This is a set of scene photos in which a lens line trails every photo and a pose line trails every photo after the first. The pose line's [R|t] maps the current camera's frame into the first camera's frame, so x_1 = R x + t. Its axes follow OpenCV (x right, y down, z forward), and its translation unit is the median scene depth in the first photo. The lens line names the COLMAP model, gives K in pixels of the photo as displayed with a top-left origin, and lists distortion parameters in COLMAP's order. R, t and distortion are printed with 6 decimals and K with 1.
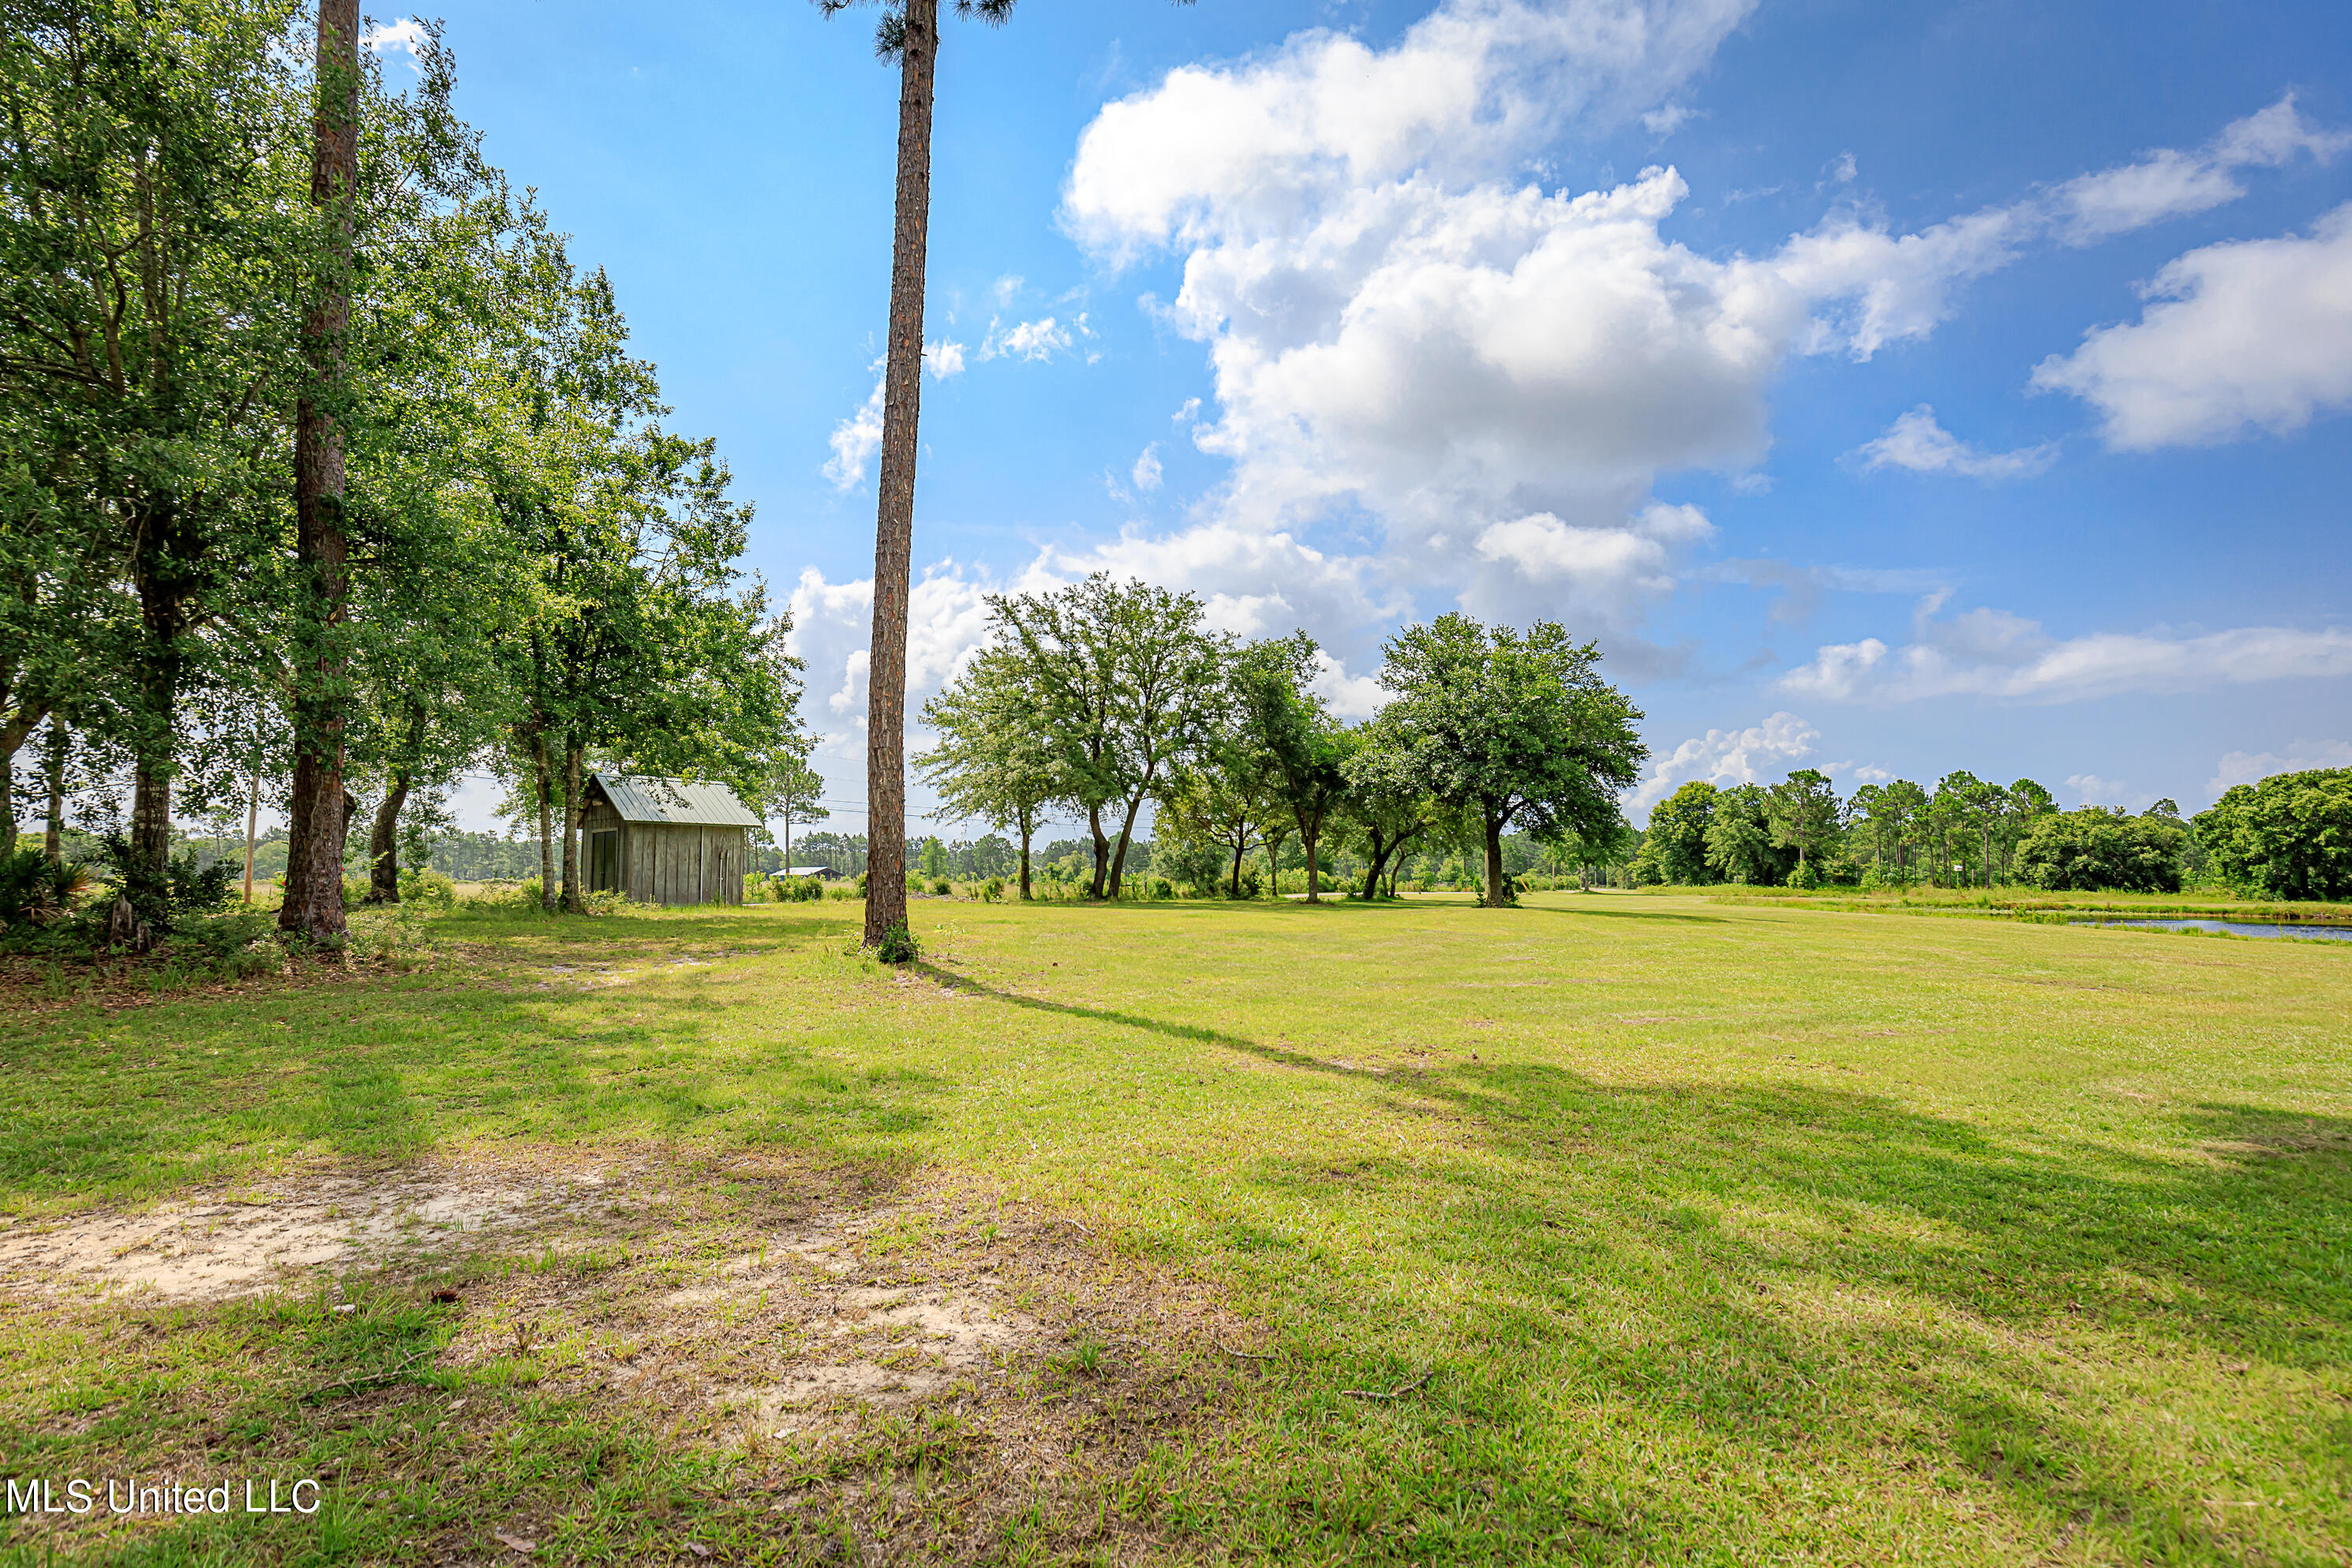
lens RADIAL K [[1115.7, 0, 1178.6], [0, 1115.7, 779.4], [0, 0, 1]] dist [-0.000821, -0.000134]
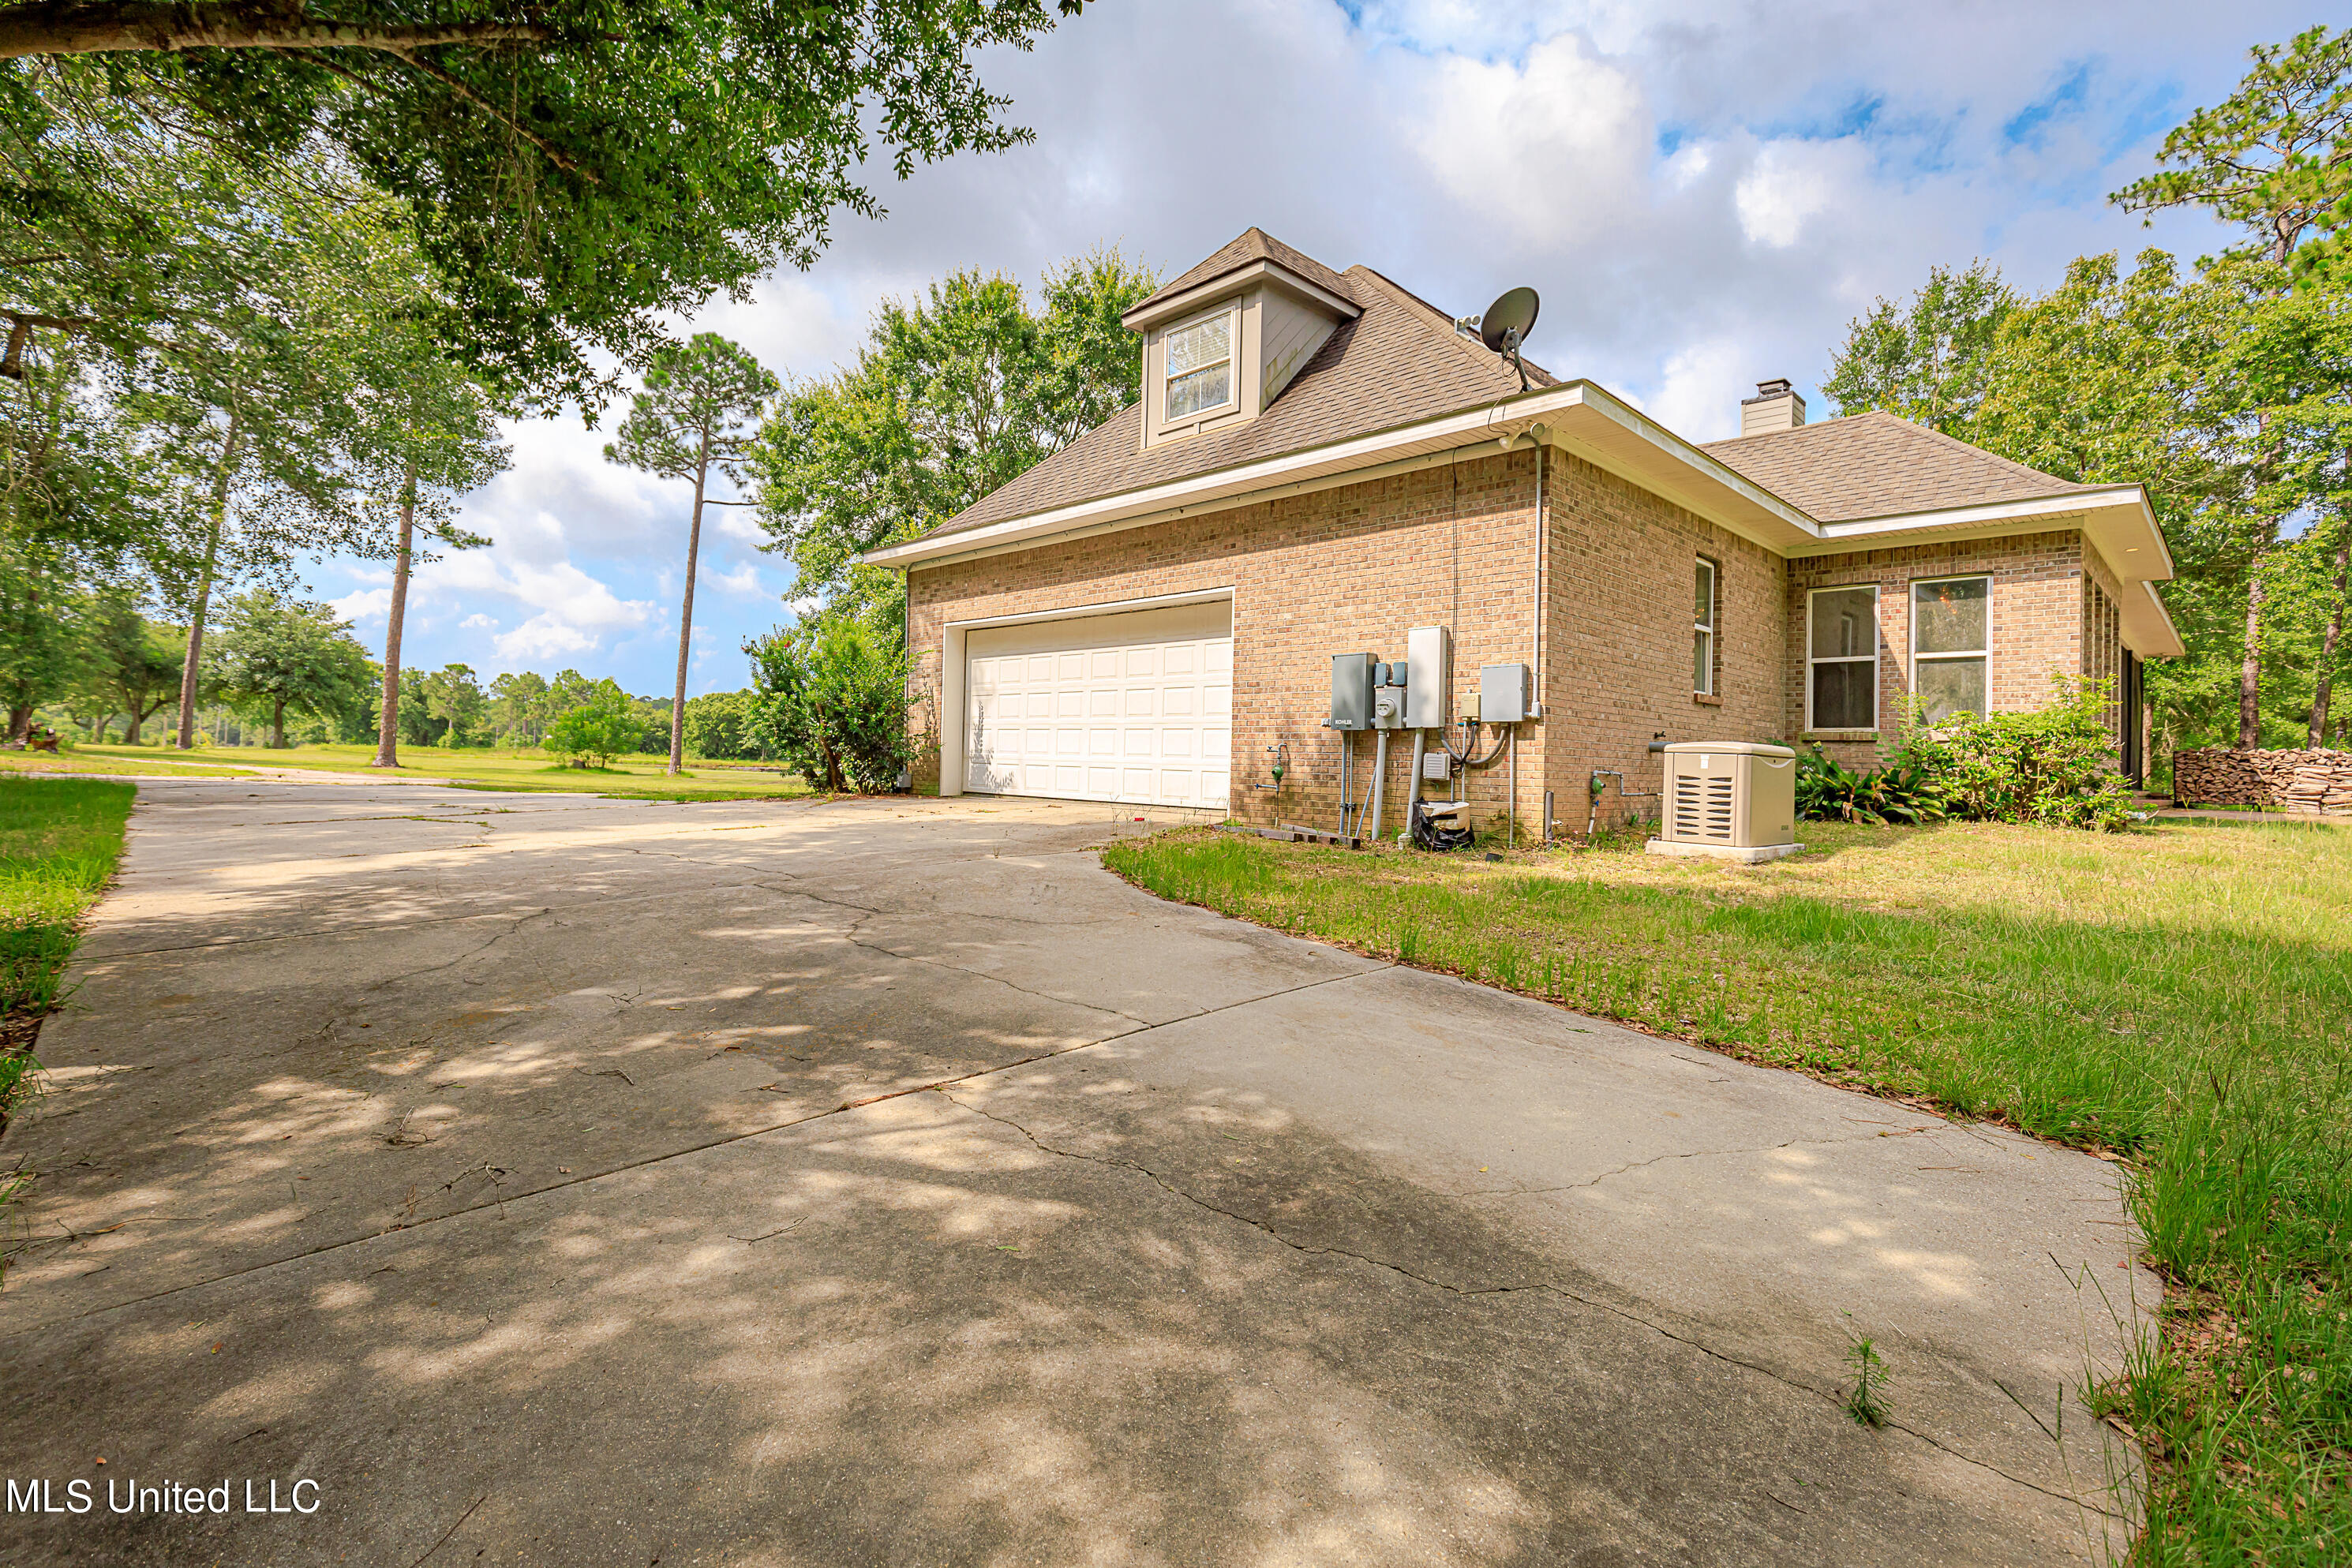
lens RADIAL K [[1115.7, 0, 1179.4], [0, 1115.7, 775.0], [0, 0, 1]] dist [-0.000821, -0.000134]
pose [[0.461477, -0.000641, 0.887152, -0.245147], [-0.102590, 0.993252, 0.054083, -0.036409], [-0.881201, -0.115971, 0.458297, -0.425553]]
